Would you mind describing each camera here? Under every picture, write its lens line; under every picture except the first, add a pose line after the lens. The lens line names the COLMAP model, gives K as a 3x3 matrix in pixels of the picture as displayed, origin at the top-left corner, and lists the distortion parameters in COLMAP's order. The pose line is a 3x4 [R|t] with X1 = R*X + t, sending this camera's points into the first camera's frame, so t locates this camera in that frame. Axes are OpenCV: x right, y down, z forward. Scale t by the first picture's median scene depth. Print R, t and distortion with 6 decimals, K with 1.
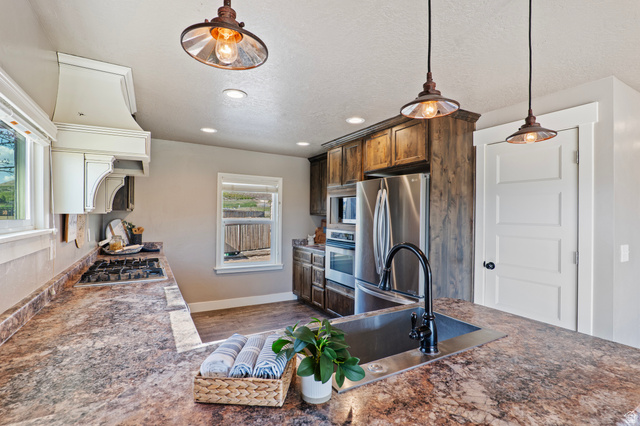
lens RADIAL K [[300.0, 0, 320.5], [0, 300.0, 215.6], [0, 0, 1]] dist [-0.022906, 0.006512]
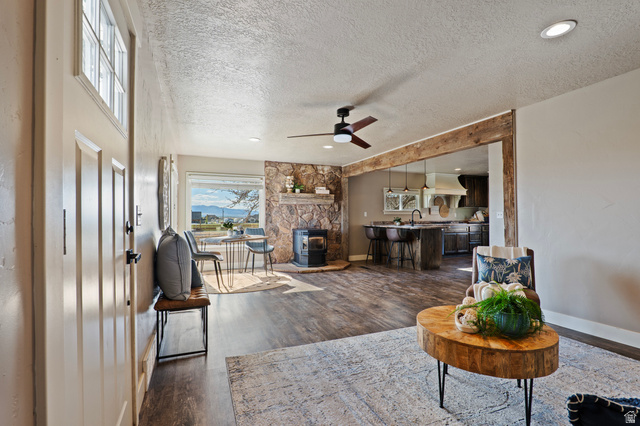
lens RADIAL K [[300.0, 0, 323.3], [0, 300.0, 213.2], [0, 0, 1]] dist [-0.022906, 0.006512]
pose [[-0.105303, -0.024225, -0.994145, 2.533625], [-0.001942, 0.999706, -0.024155, 0.123554], [0.994438, -0.000613, -0.105319, -0.084142]]
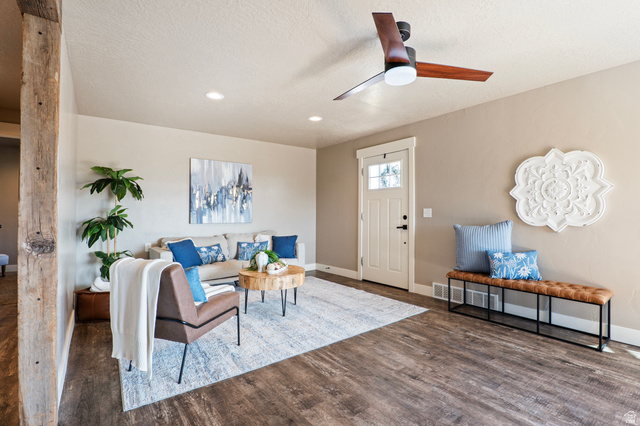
lens RADIAL K [[300.0, 0, 323.4], [0, 300.0, 211.3], [0, 0, 1]] dist [-0.022906, 0.006512]
pose [[-0.141055, -0.001238, 0.990001, 0.647071], [-0.000638, 0.999999, 0.001160, 0.107116], [-0.990002, -0.000468, -0.141056, 0.146182]]
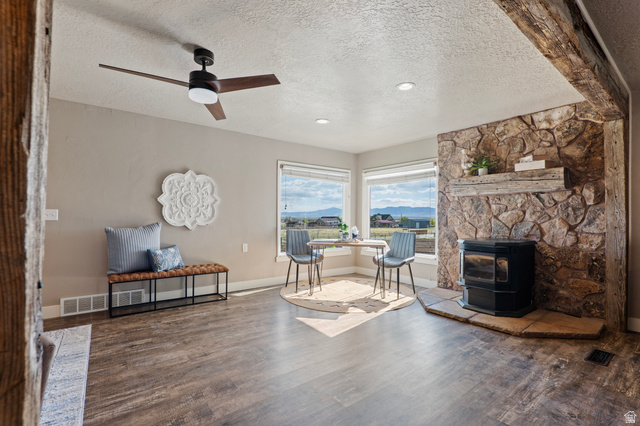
lens RADIAL K [[300.0, 0, 320.6], [0, 300.0, 215.1], [0, 0, 1]] dist [-0.022906, 0.006512]
pose [[-0.990387, -0.017474, -0.137218, 1.105401], [-0.016439, 0.999827, -0.008672, 0.109393], [0.137346, -0.006333, -0.990503, 0.699641]]
